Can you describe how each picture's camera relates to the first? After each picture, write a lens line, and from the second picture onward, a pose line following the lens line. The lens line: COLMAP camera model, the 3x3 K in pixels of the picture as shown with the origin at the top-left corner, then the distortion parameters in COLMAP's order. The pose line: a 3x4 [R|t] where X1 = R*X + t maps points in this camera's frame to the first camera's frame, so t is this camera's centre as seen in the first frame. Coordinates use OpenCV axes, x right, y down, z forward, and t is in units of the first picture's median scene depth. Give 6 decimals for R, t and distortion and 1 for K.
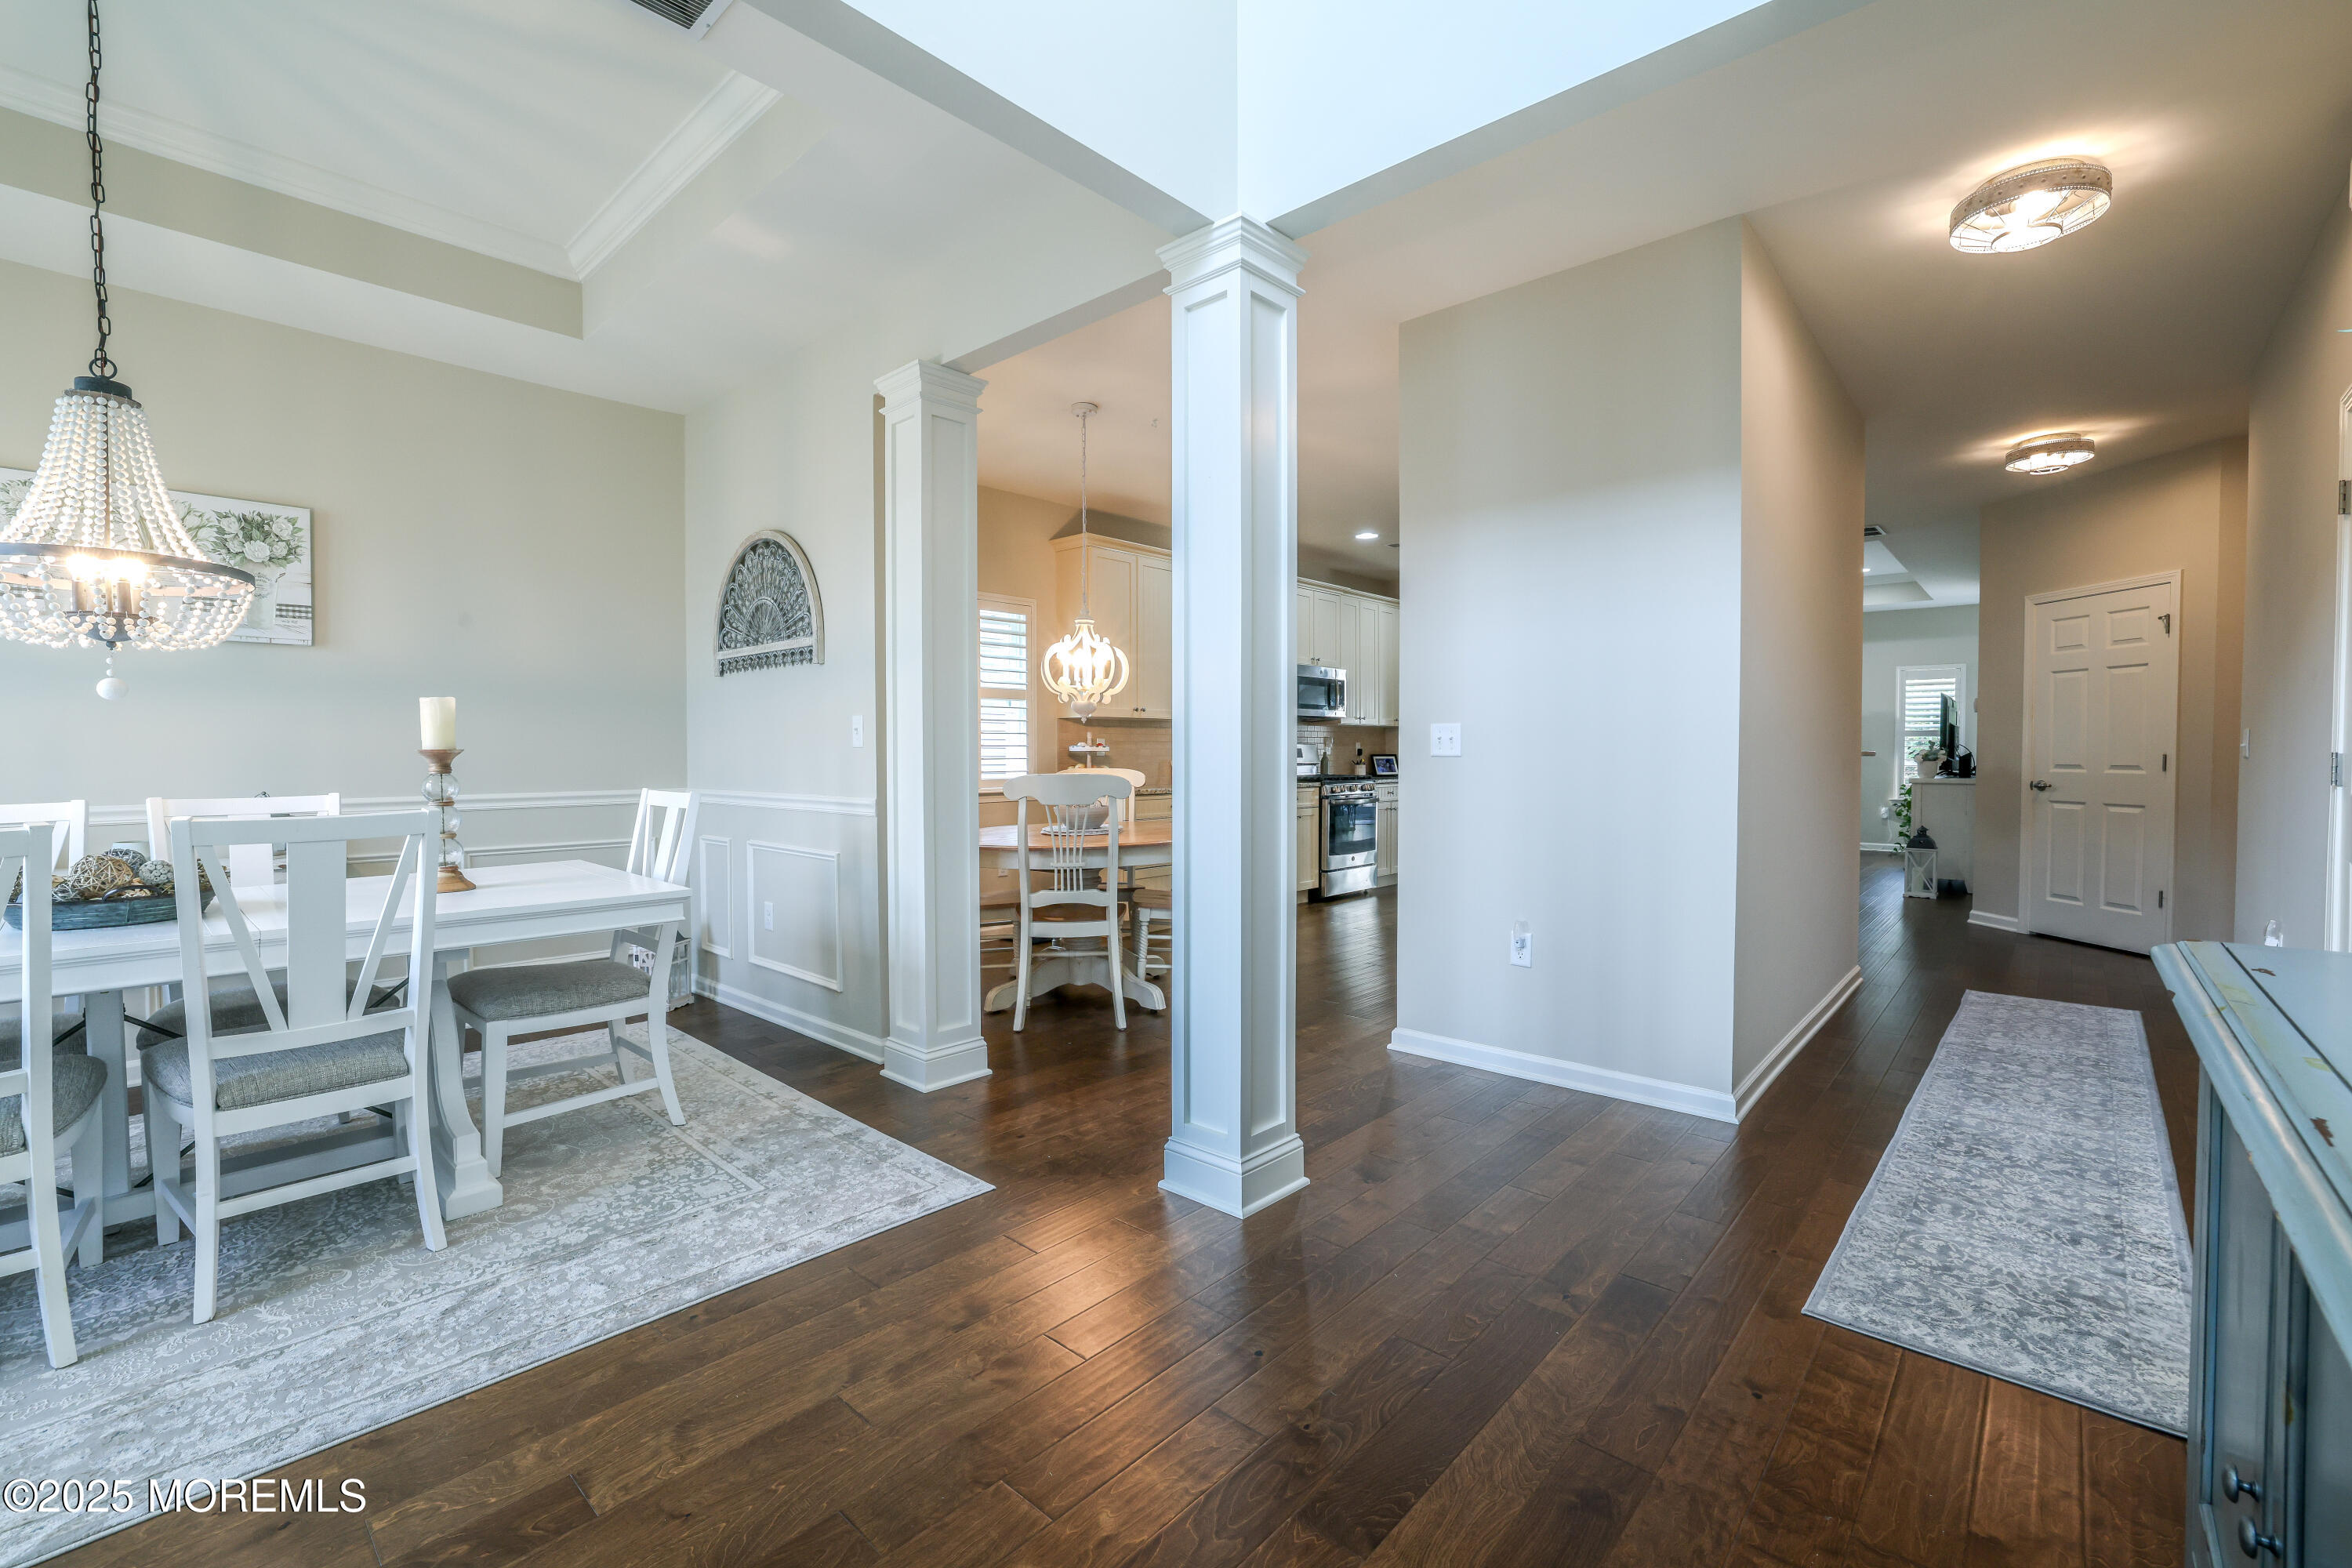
lens RADIAL K [[1001.6, 0, 1186.8], [0, 1001.6, 778.2], [0, 0, 1]] dist [-0.050459, 0.020036]
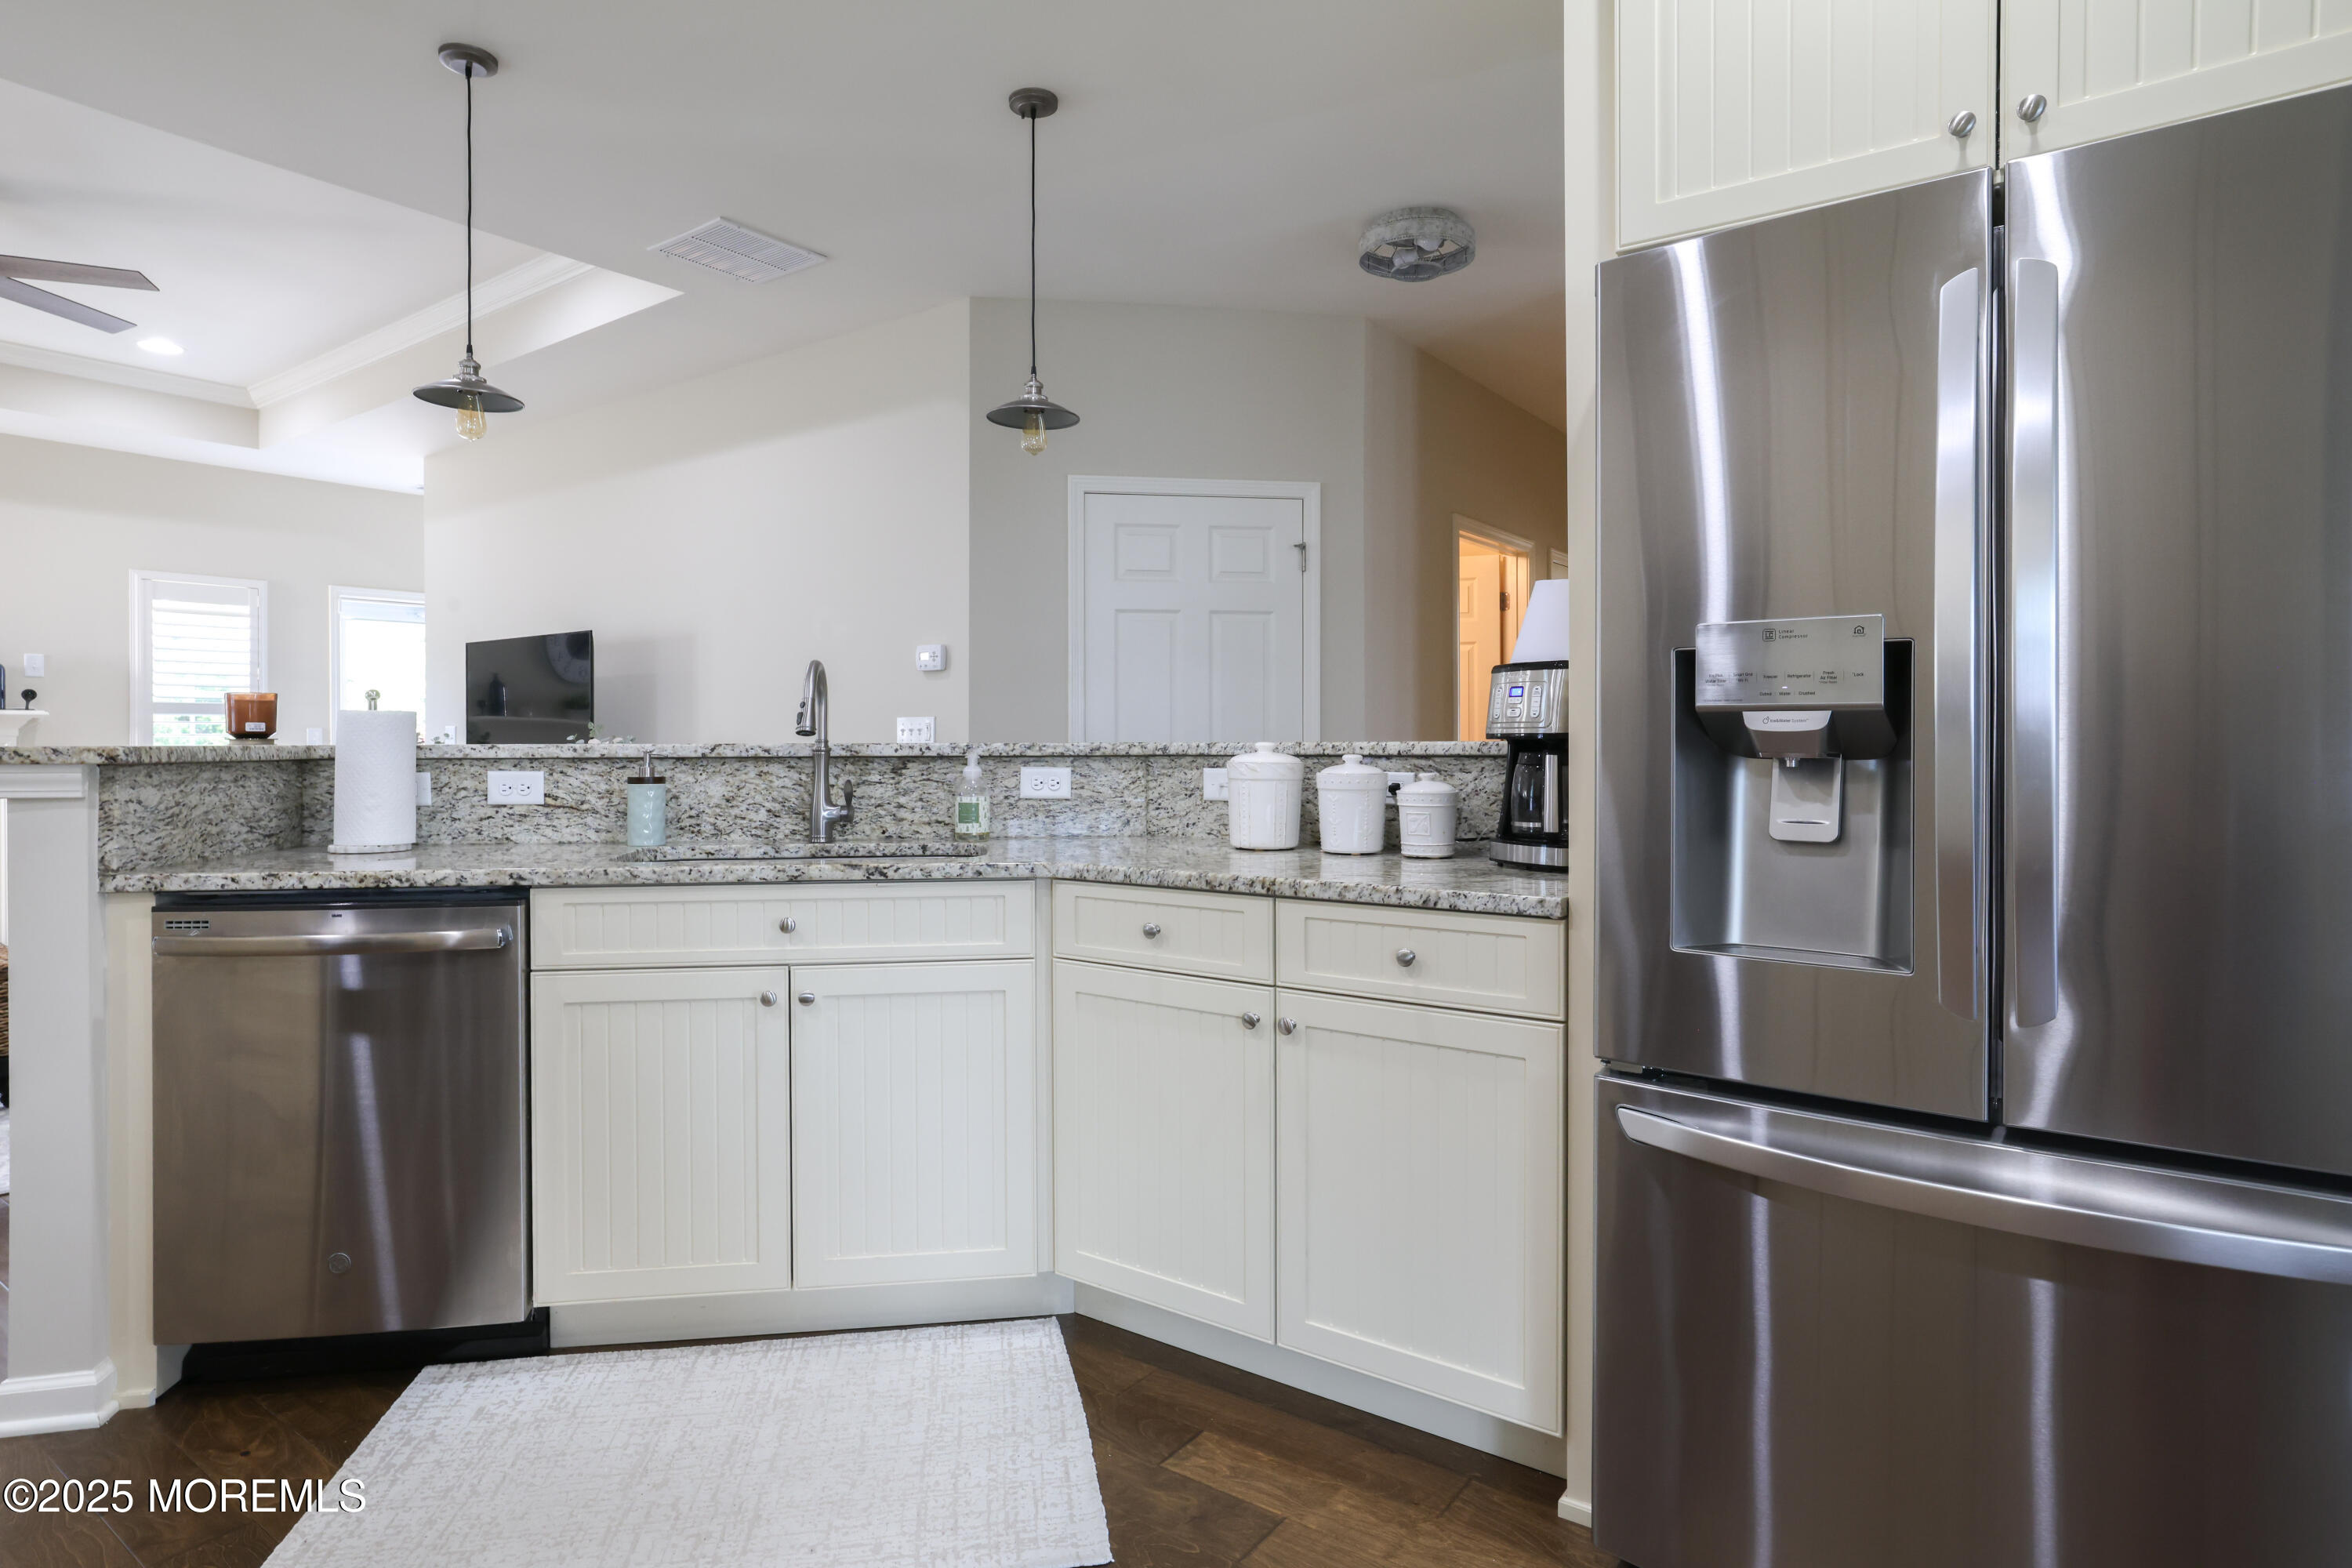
lens RADIAL K [[1282.8, 0, 1183.1], [0, 1282.8, 745.2], [0, 0, 1]] dist [-0.034567, 0.031219]
pose [[-0.089809, -0.002884, 0.995955, 0.208444], [0.030398, 0.999522, 0.005636, -0.056216], [-0.995495, 0.030781, -0.089678, 2.037940]]
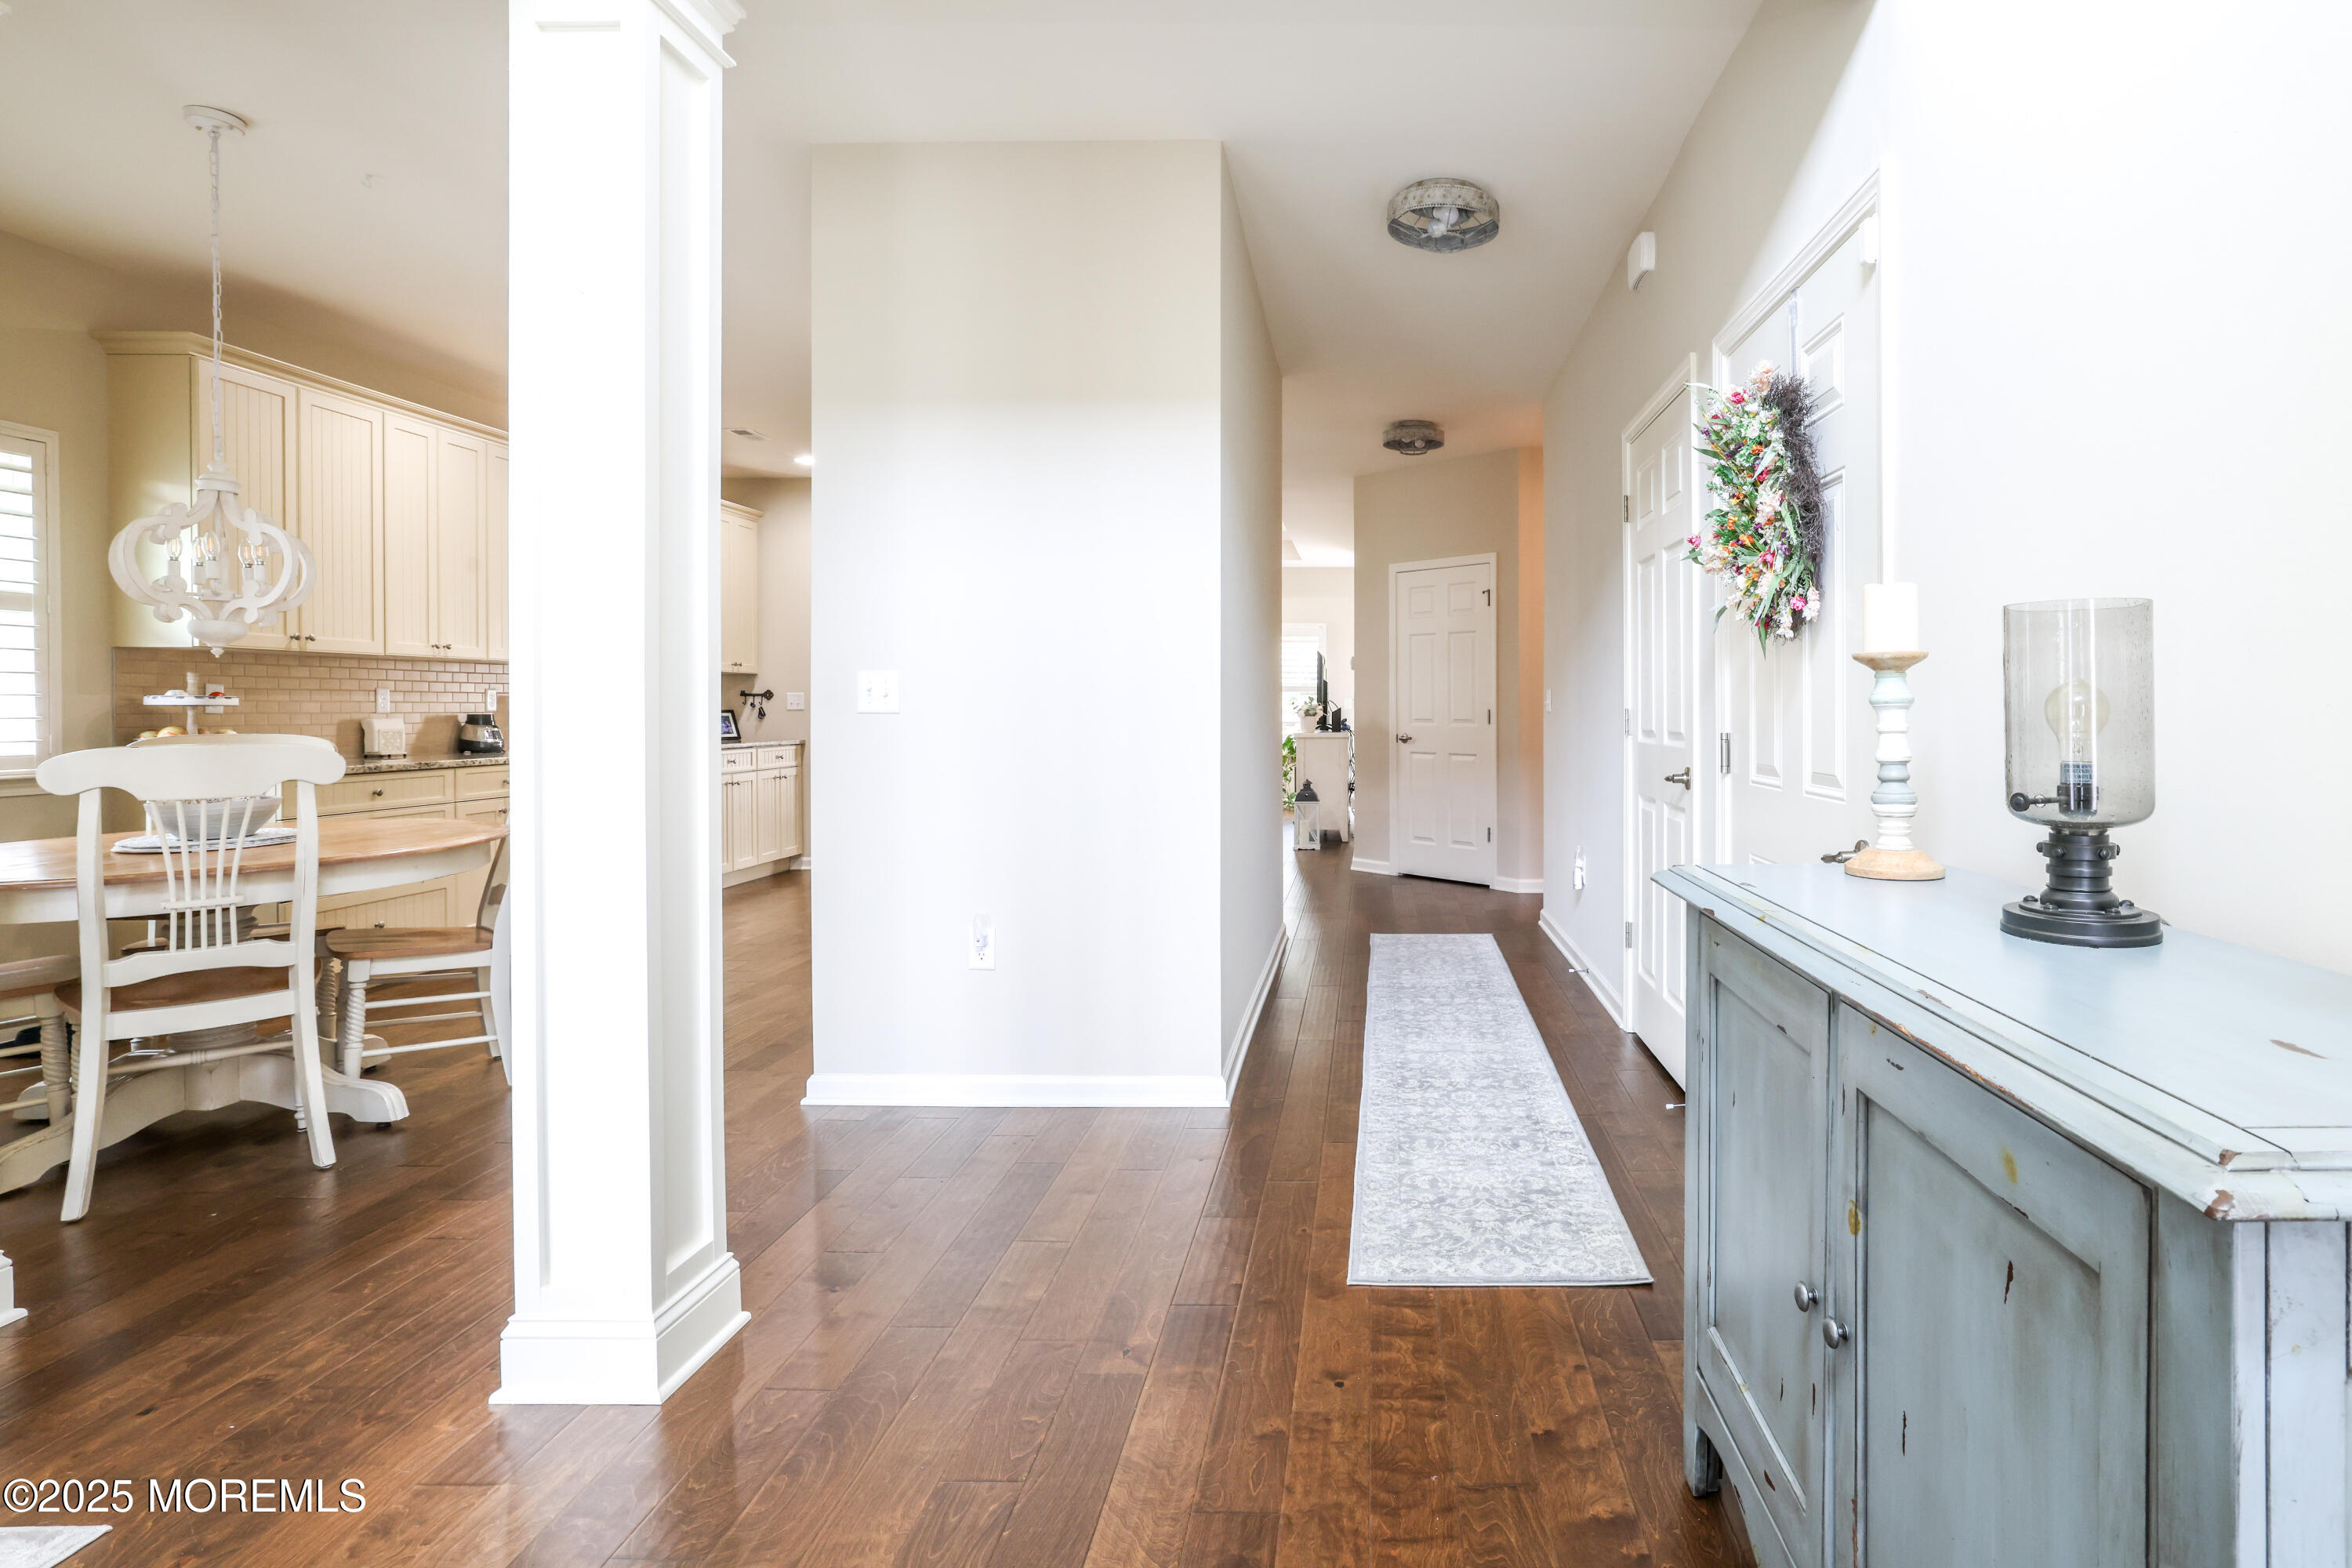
lens RADIAL K [[1193.8, 0, 1381.1], [0, 1193.8, 711.7], [0, 0, 1]] dist [-0.035359, 0.011813]
pose [[0.738371, -0.000794, 0.674395, -0.090260], [0.015928, 0.999741, -0.016262, -0.001953], [-0.674207, 0.022749, 0.738192, 0.059828]]
